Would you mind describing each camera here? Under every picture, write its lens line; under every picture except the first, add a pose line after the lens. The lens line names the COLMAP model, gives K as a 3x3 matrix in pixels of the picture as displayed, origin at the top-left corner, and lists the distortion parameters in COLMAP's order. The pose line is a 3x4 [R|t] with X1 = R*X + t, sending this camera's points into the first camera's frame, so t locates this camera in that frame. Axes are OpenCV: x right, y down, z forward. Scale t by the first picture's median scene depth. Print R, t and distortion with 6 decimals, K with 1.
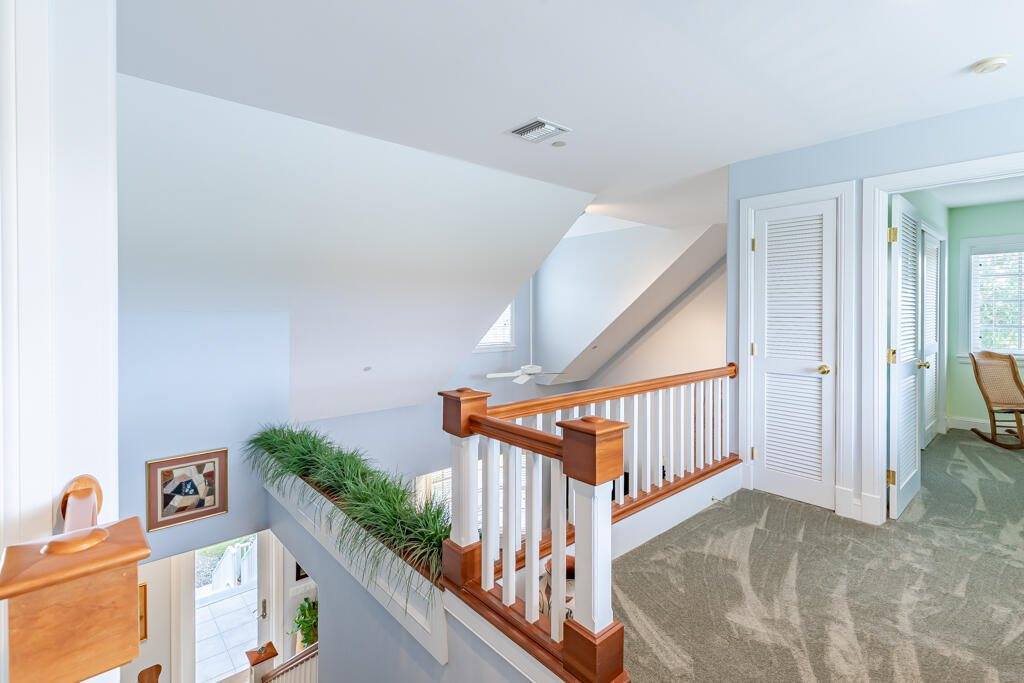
lens RADIAL K [[483.6, 0, 509.0], [0, 483.6, 310.5], [0, 0, 1]] dist [0.003935, 0.001123]
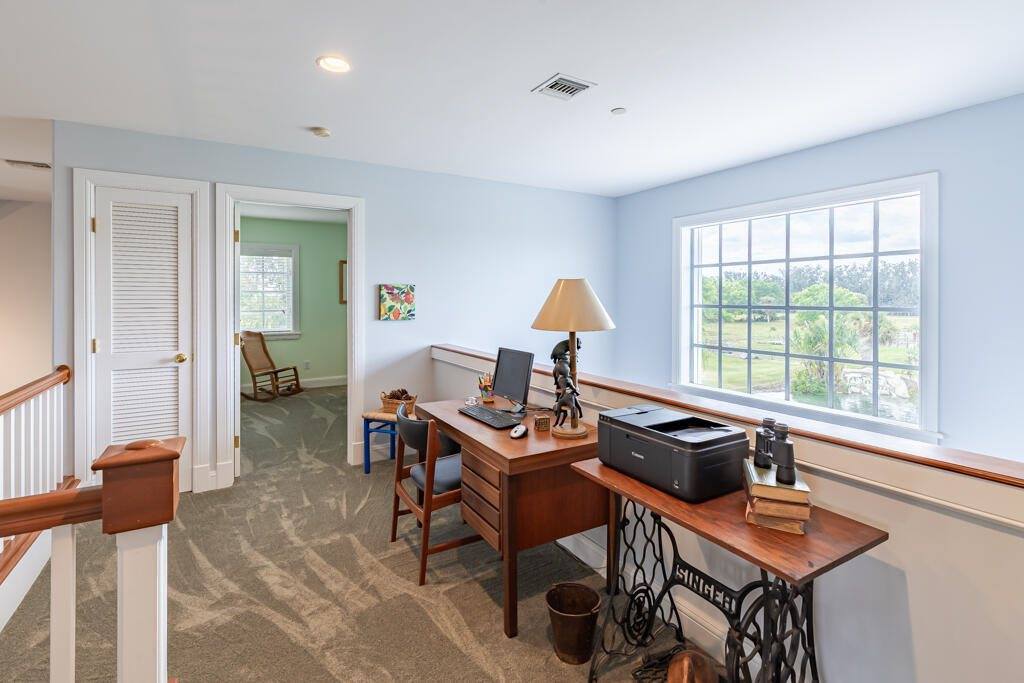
lens RADIAL K [[476.9, 0, 508.0], [0, 476.9, 299.5], [0, 0, 1]] dist [0.000220, 0.000147]
pose [[0.184132, -0.004664, 0.982891, -0.257881], [0.002923, 0.999987, 0.004197, -0.005888], [-0.982897, 0.002100, 0.184143, 0.155957]]
